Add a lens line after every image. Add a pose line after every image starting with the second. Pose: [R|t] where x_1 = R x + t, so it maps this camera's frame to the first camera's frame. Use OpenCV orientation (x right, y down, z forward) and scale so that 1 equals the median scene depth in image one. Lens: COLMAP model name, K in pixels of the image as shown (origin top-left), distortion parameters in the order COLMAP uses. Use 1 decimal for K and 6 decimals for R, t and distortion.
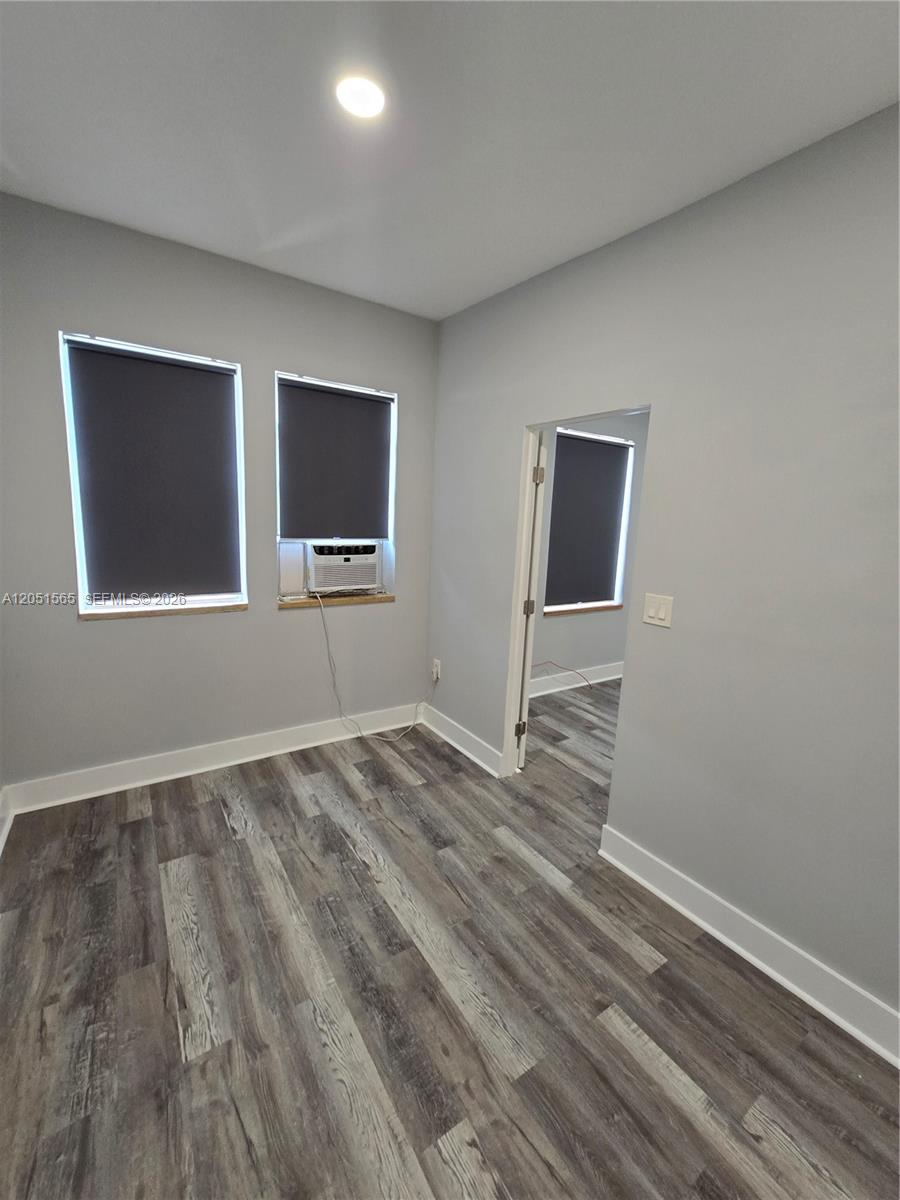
lens RADIAL K [[493.6, 0, 446.5], [0, 493.6, 590.2], [0, 0, 1]] dist [-0.002781, 0.002695]
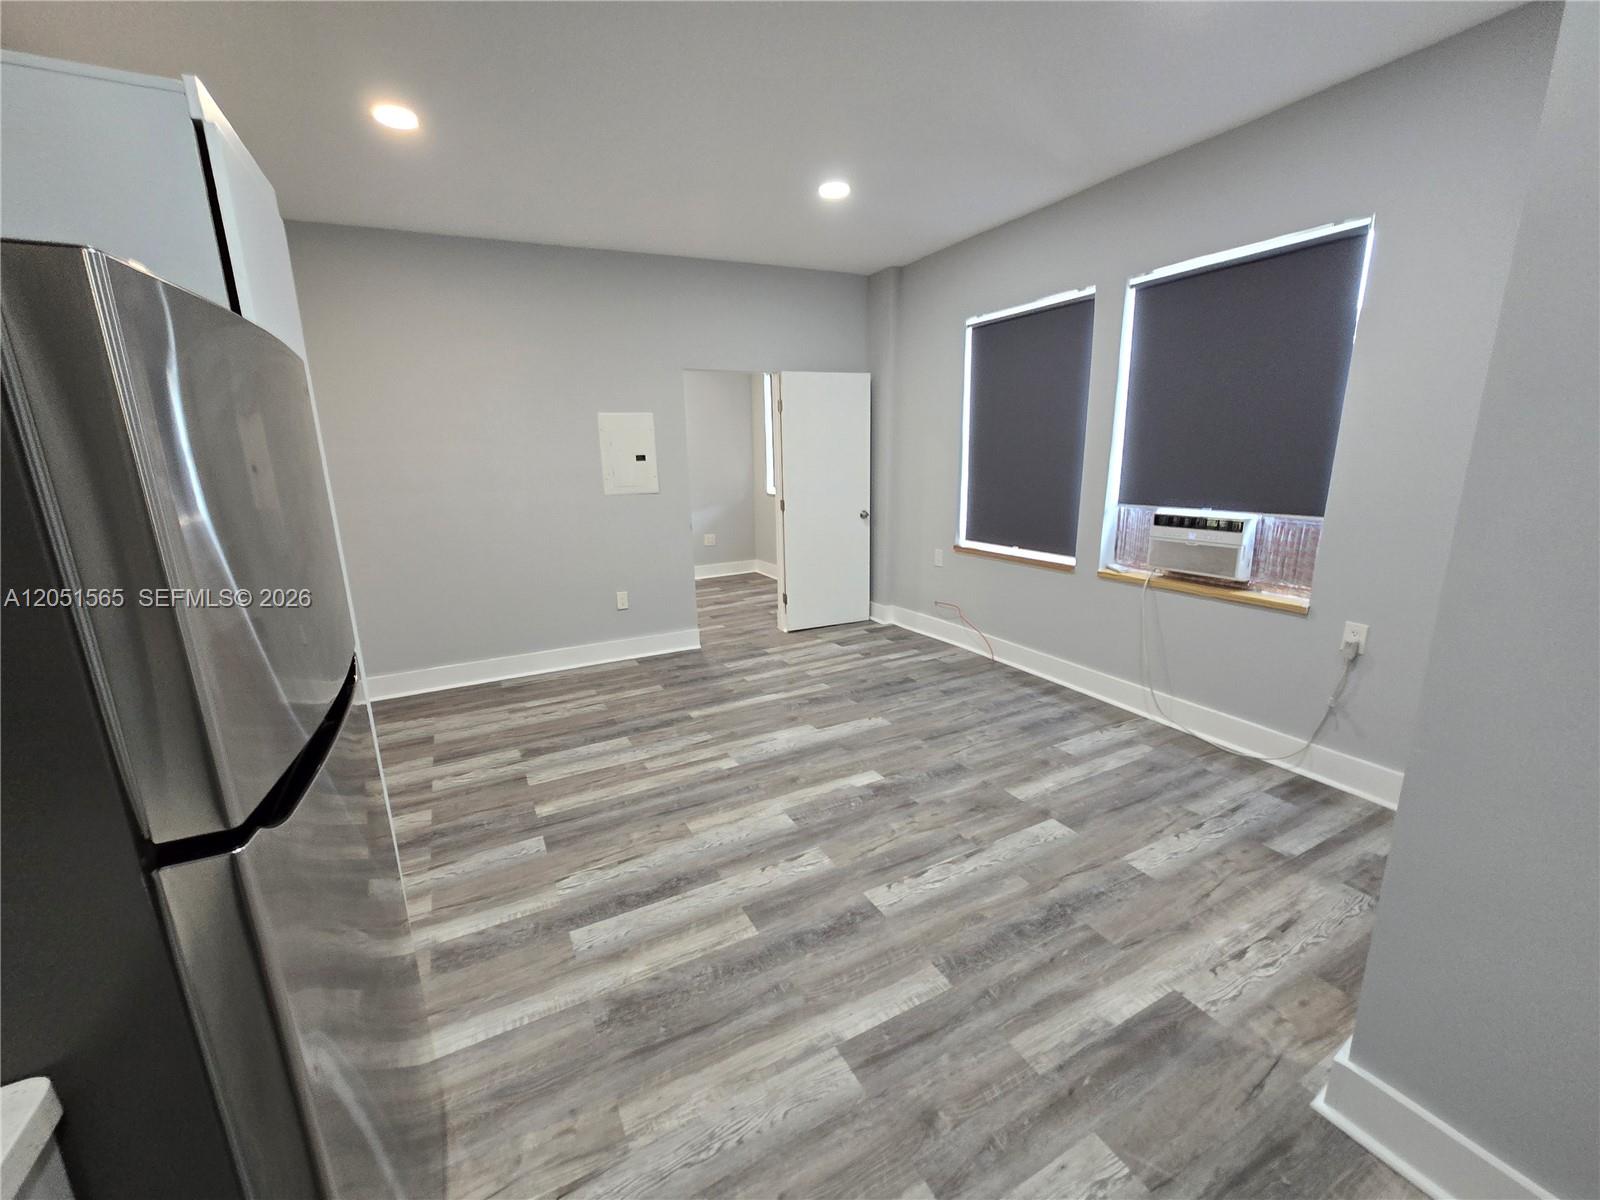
lens RADIAL K [[655.1, 0, 795.5], [0, 655.1, 605.4], [0, 0, 1]] dist [-0.002291, 0.000616]
pose [[-0.102135, 0.190656, -0.976329, 3.360423], [-0.135067, 0.969715, 0.203494, -0.118424], [0.985558, 0.152653, -0.073290, 2.065802]]
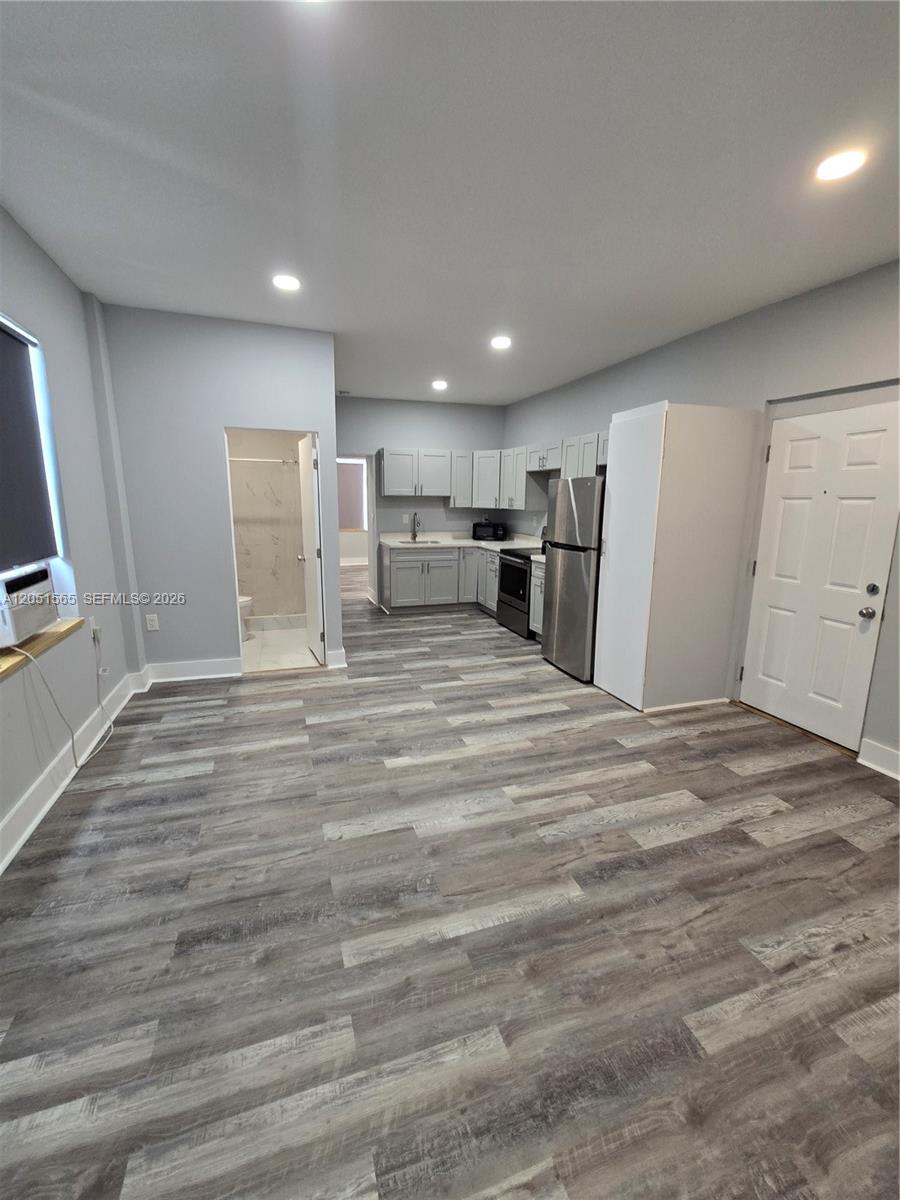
lens RADIAL K [[493.2, 0, 442.5], [0, 493.2, 591.9], [0, 0, 1]] dist [-0.001234, -0.000220]
pose [[0.259021, -0.219761, 0.940539, 0.328028], [0.150129, 0.971098, 0.185556, -0.172727], [-0.954133, 0.093139, 0.284527, 1.529905]]
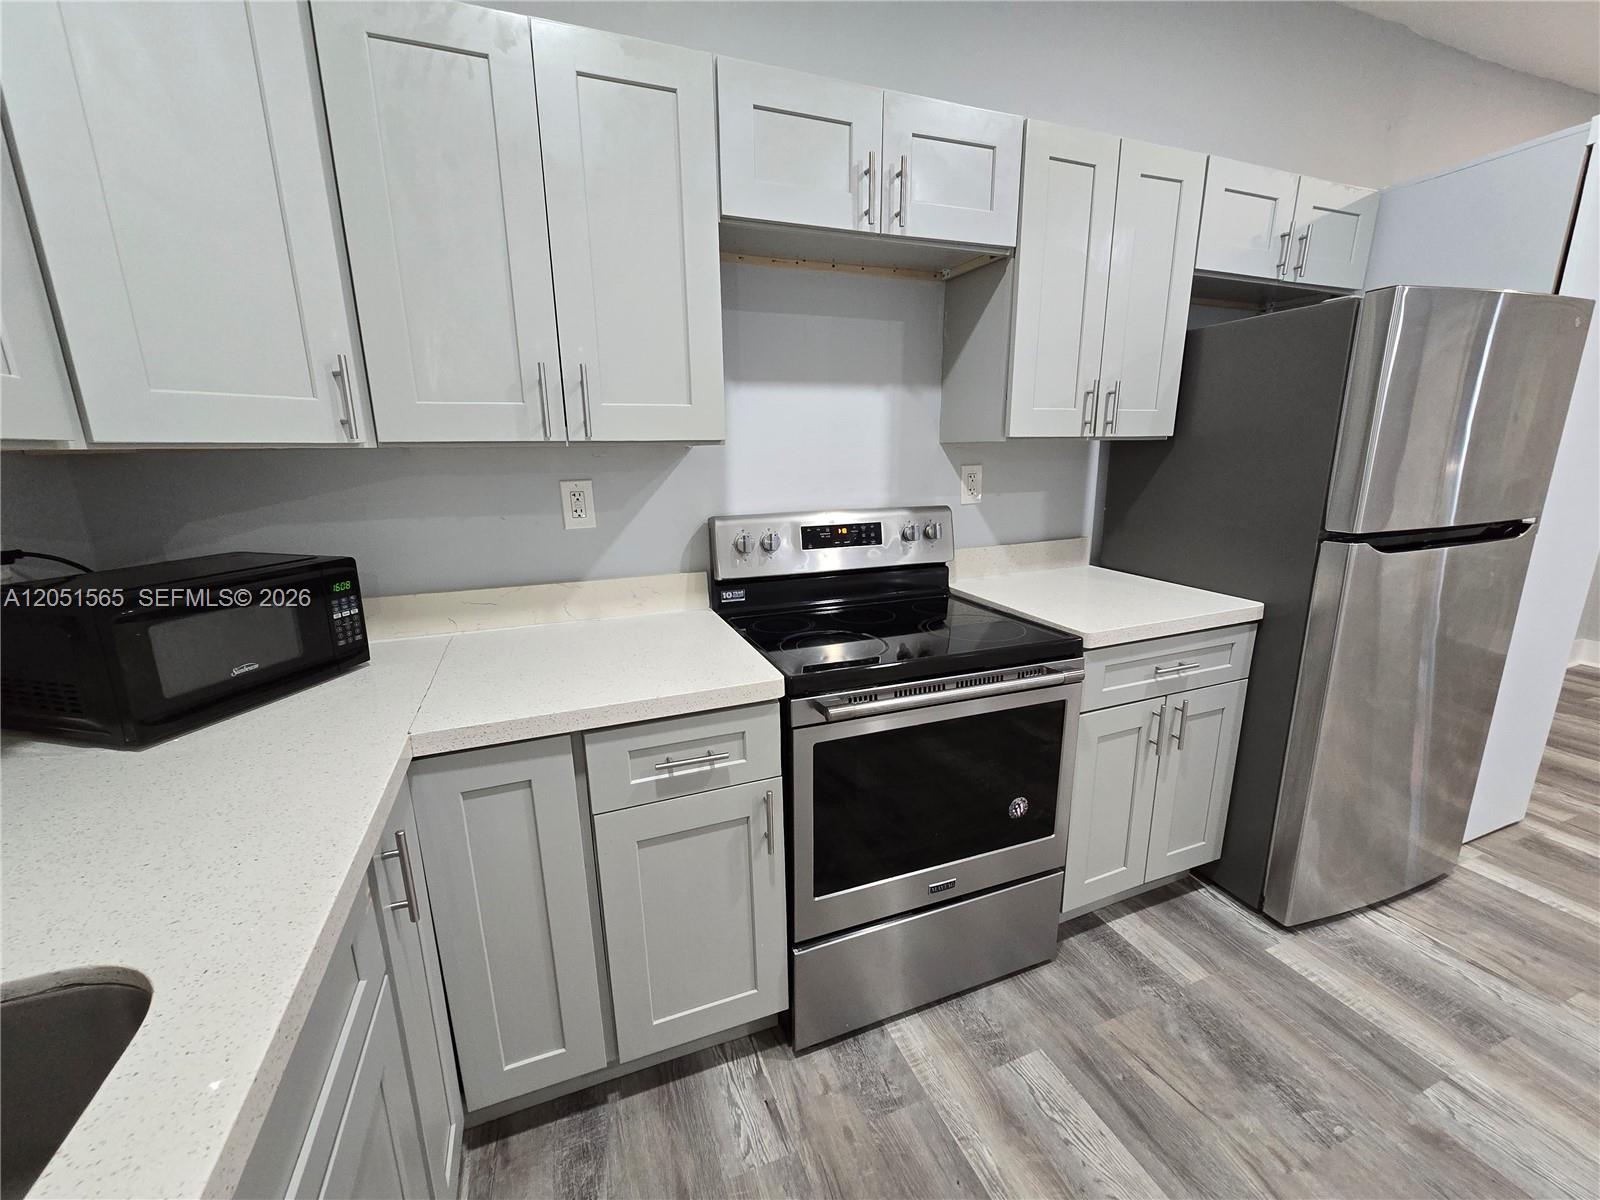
lens RADIAL K [[653.8, 0, 796.7], [0, 653.8, 609.8], [0, 0, 1]] dist [-0.005919, 0.003440]
pose [[-0.976487, -0.075023, 0.202098, 3.606258], [0.010499, 0.919827, 0.392185, -0.132763], [-0.215318, 0.385085, -0.897411, 2.749522]]
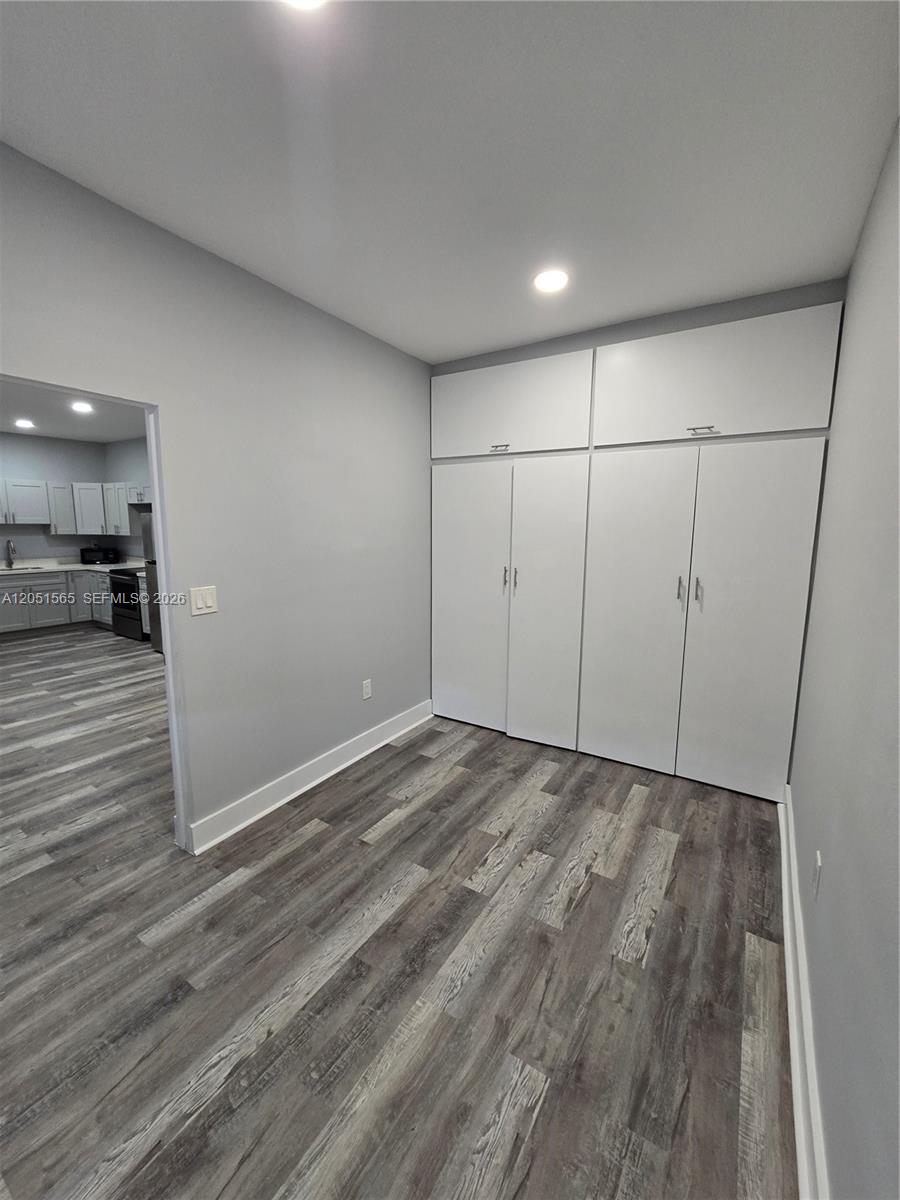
lens RADIAL K [[489.4, 0, 443.9], [0, 489.4, 596.6], [0, 0, 1]] dist [-0.001927, 0.000509]
pose [[-0.397715, -0.181201, 0.899438, -0.948362], [0.115416, 0.962637, 0.244968, -0.212959], [-0.910221, 0.201237, -0.361942, 1.105998]]
